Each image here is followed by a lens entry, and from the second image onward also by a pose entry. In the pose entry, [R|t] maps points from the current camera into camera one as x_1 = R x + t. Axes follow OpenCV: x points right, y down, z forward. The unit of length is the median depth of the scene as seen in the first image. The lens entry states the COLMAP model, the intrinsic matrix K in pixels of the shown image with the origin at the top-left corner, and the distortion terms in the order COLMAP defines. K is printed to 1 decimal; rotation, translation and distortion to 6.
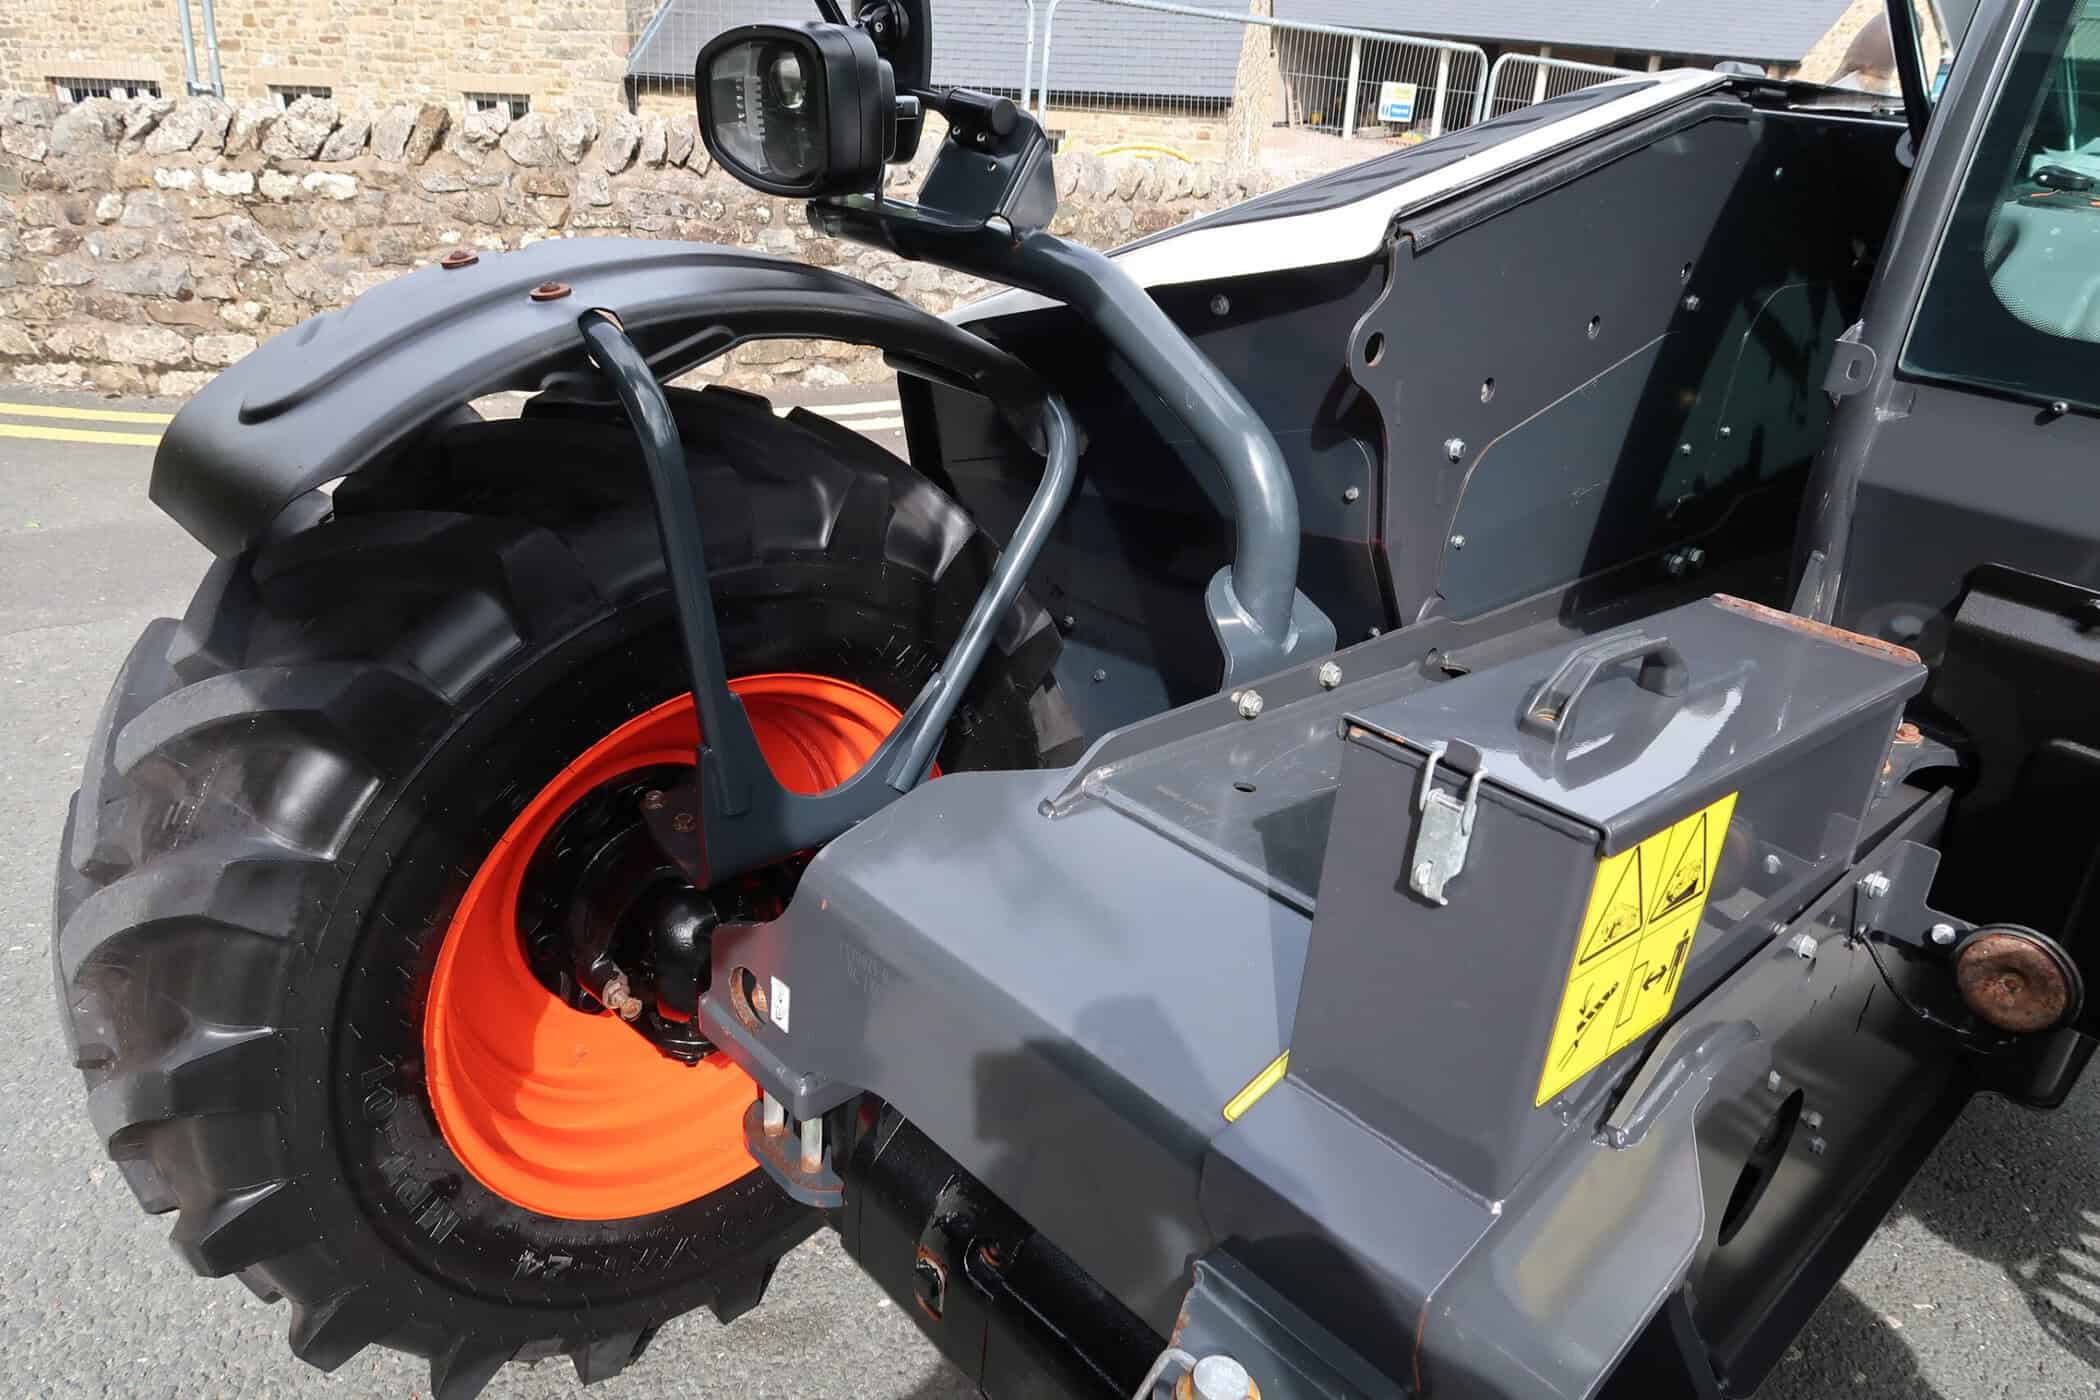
lens RADIAL K [[1455.1, 0, 1039.9], [0, 1455.1, 701.4], [0, 0, 1]] dist [-0.021379, 0.009430]
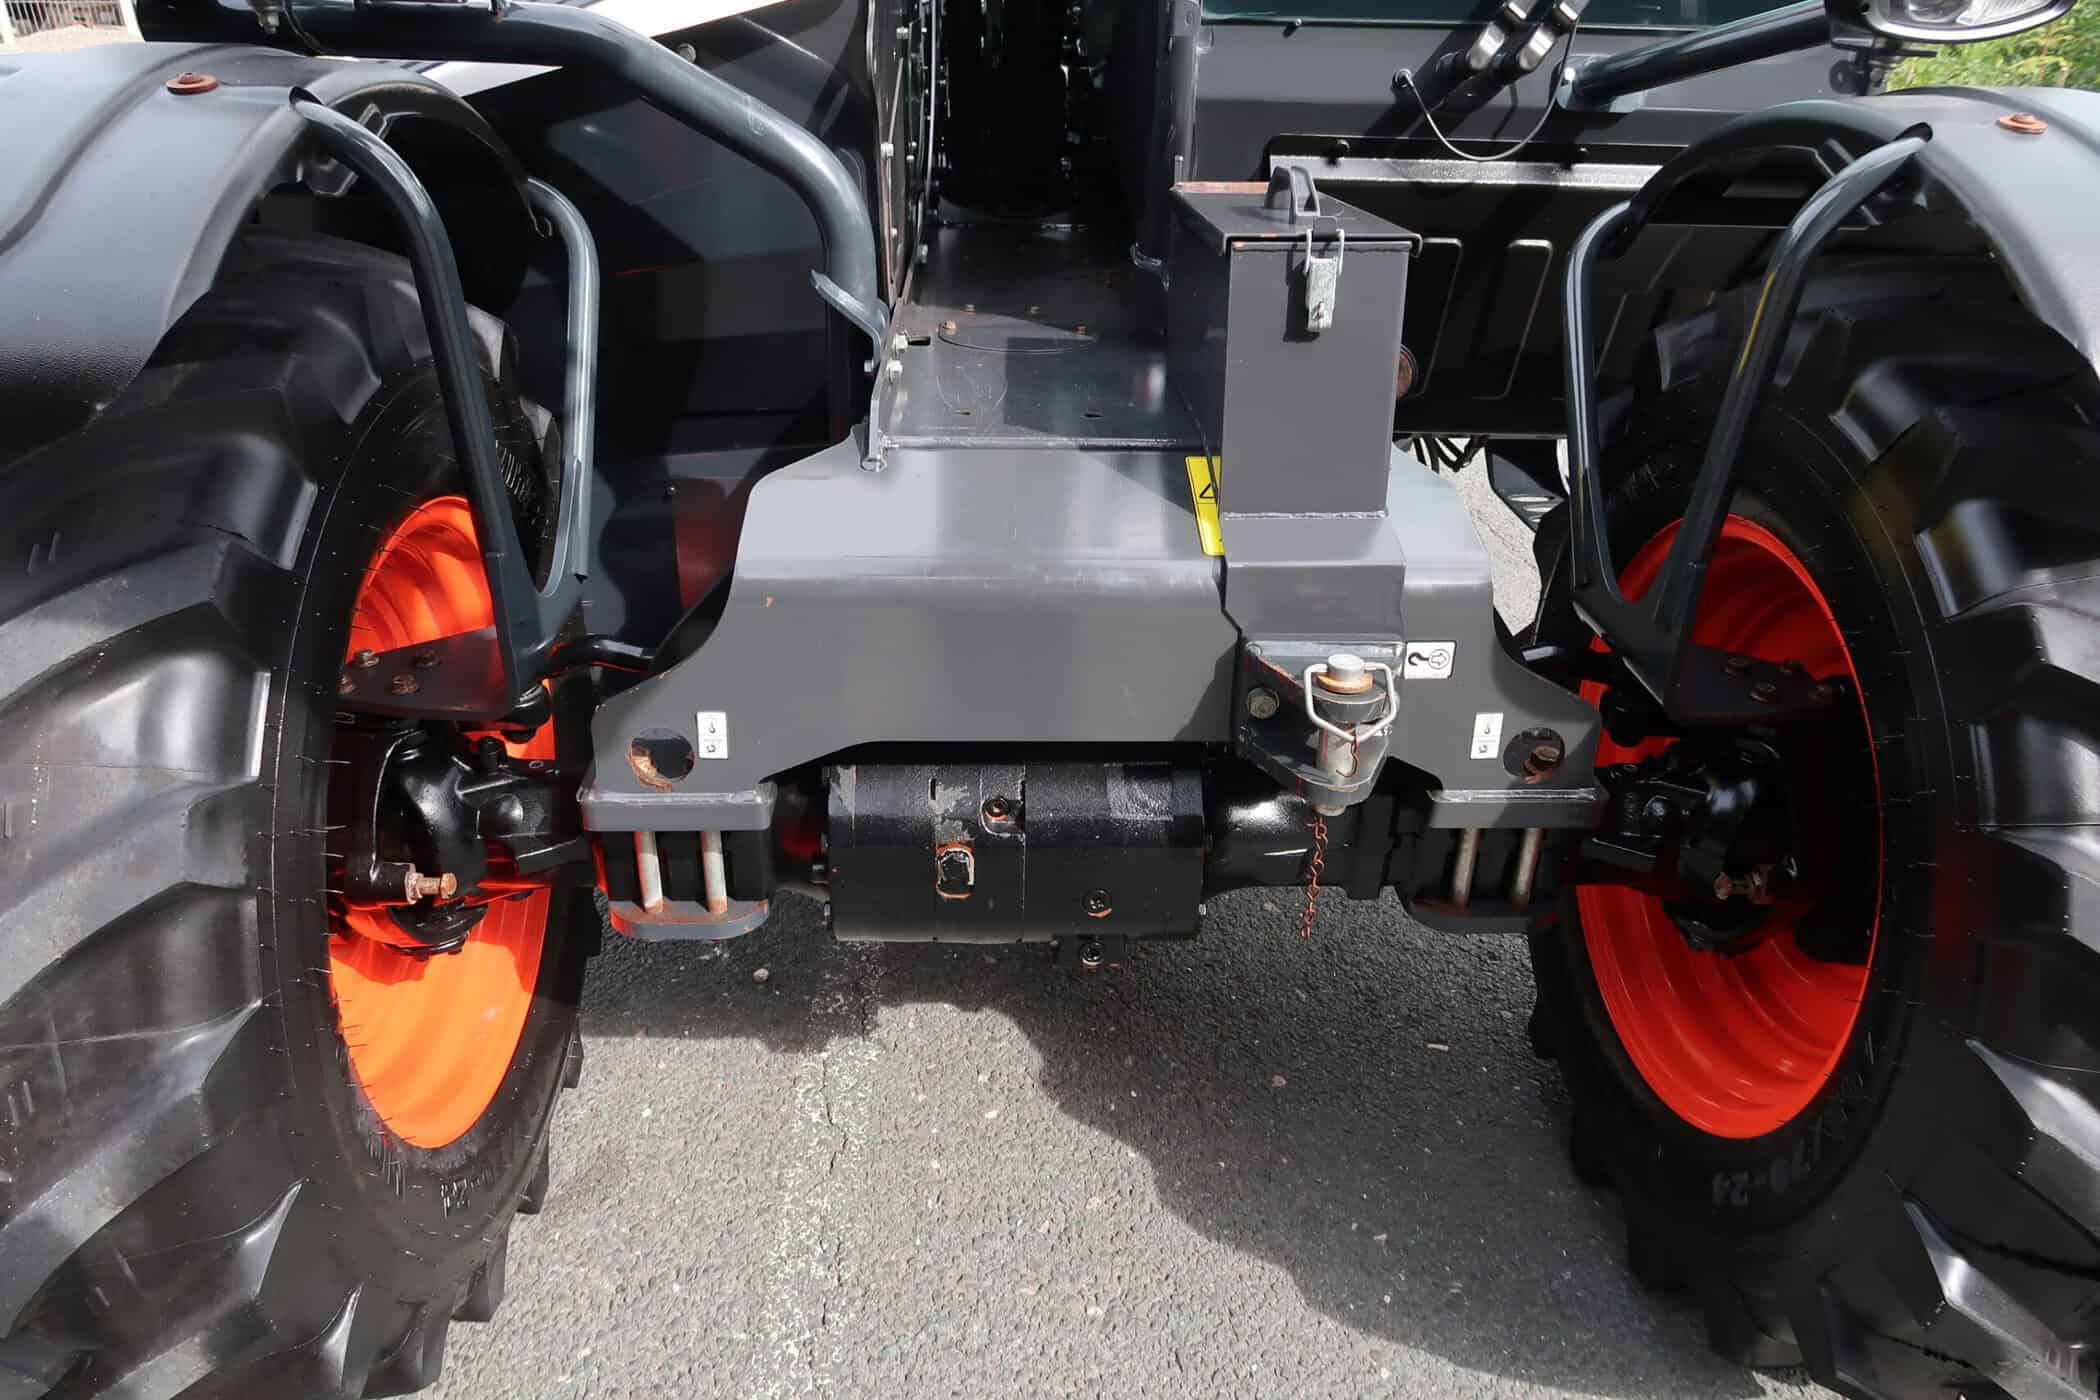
lens RADIAL K [[1458.3, 0, 1045.1], [0, 1458.3, 706.1], [0, 0, 1]] dist [-0.019703, 0.005470]
pose [[0.657260, -0.393035, 0.643065, -0.644071], [0.340906, 0.916014, 0.211428, 0.043809], [-0.672155, 0.080262, 0.736047, 0.048589]]
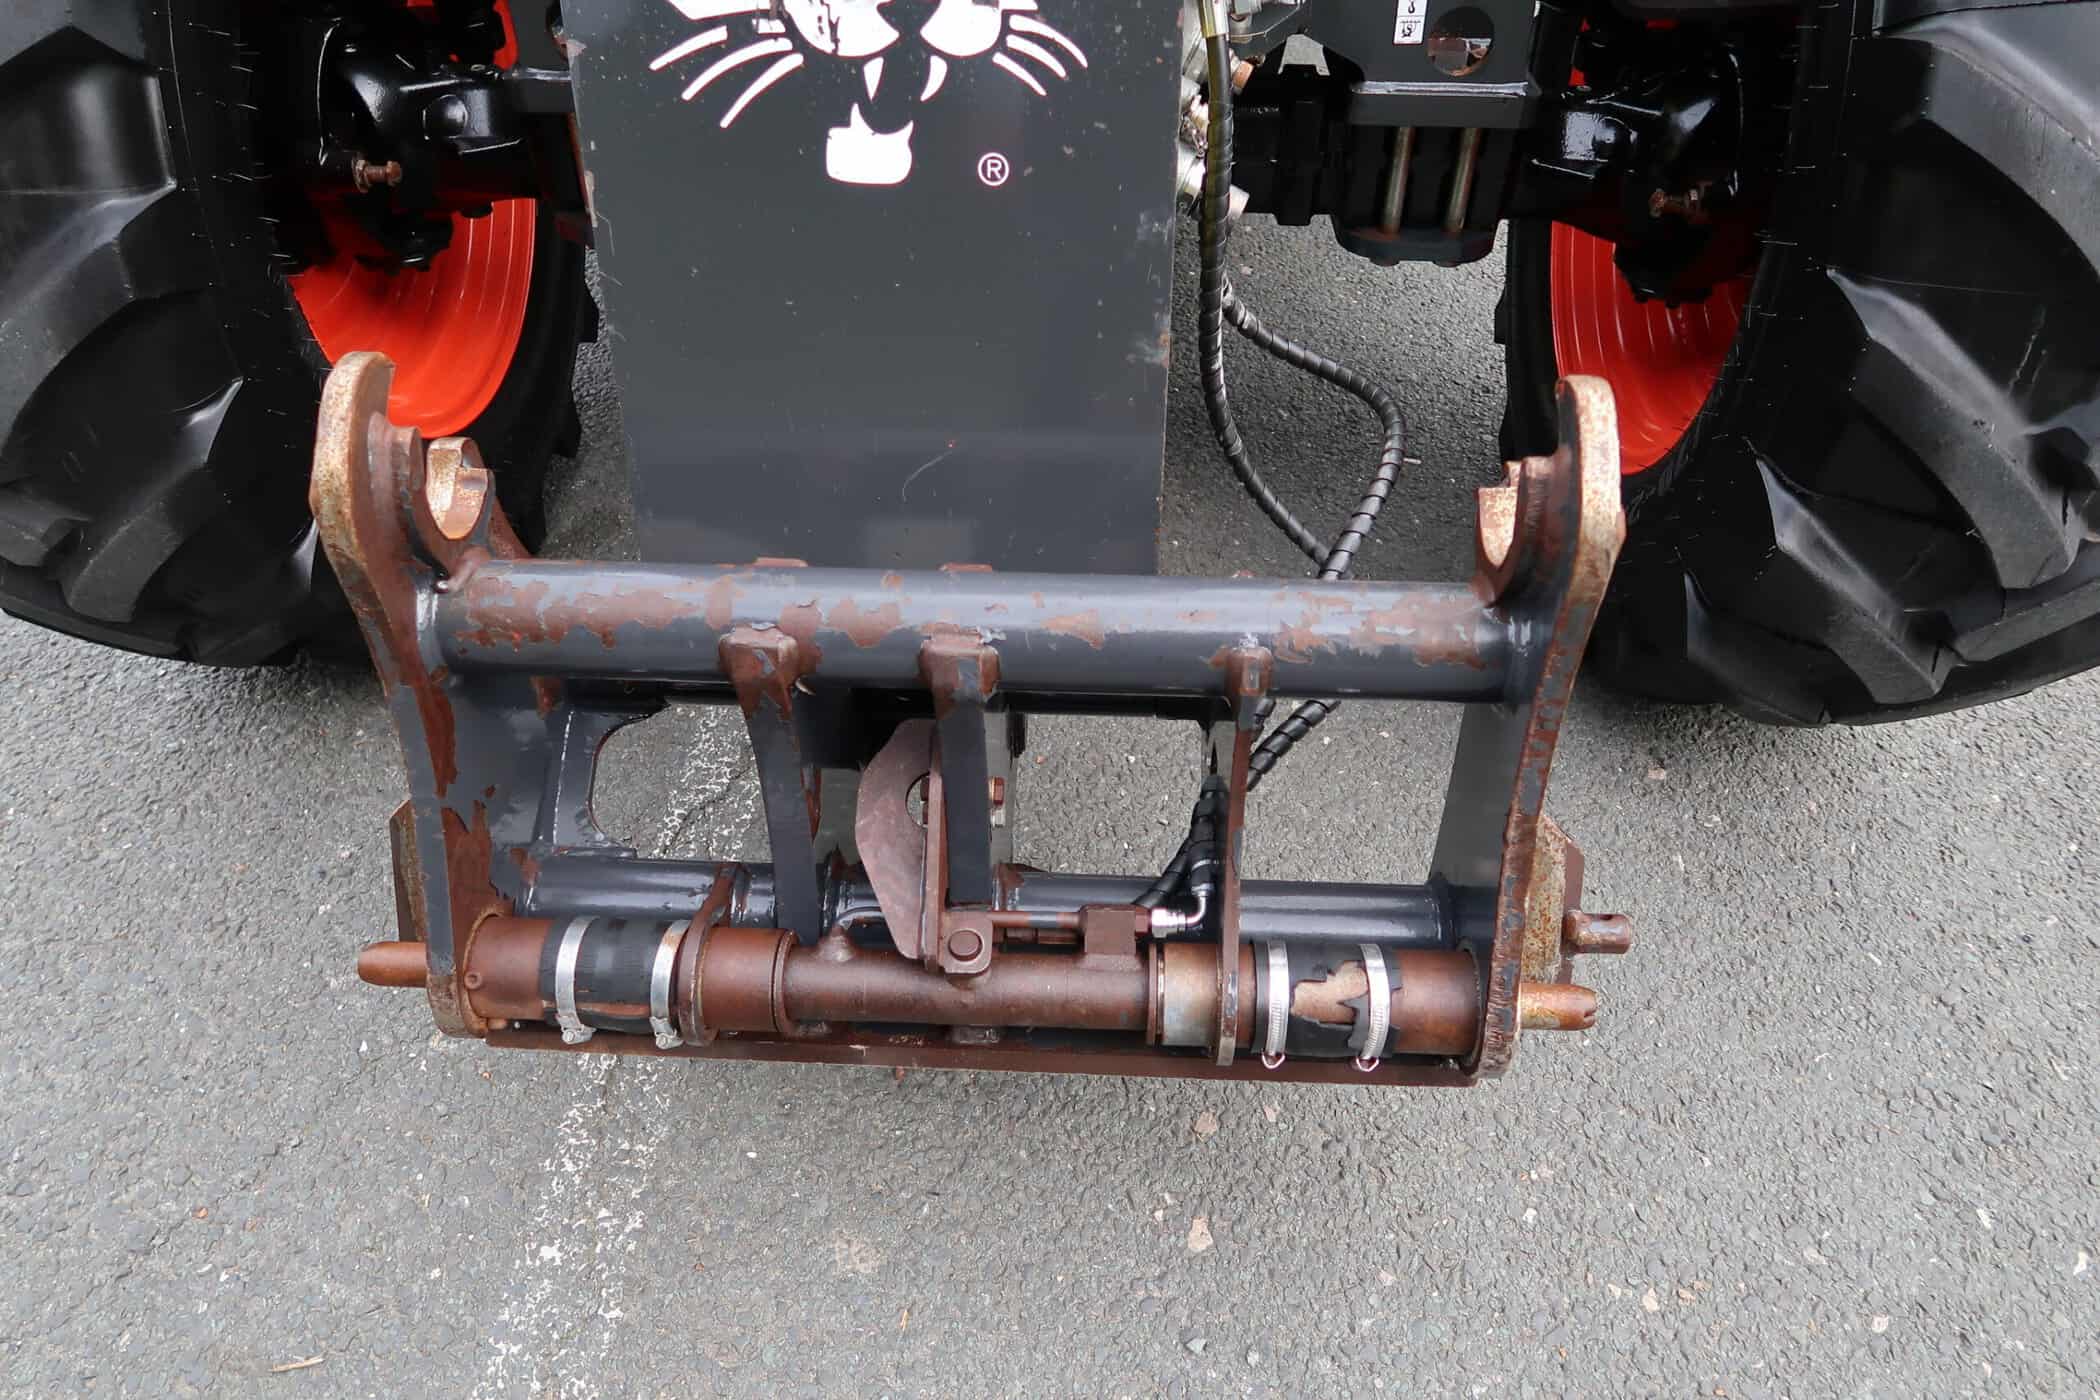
lens RADIAL K [[1455.1, 0, 1039.9], [0, 1455.1, 701.4], [0, 0, 1]] dist [-0.021379, 0.009430]
pose [[0.720417, -0.512629, 0.467131, -0.666371], [0.340146, 0.848135, 0.406162, 0.291760], [-0.604401, -0.133713, 0.785379, -0.082890]]
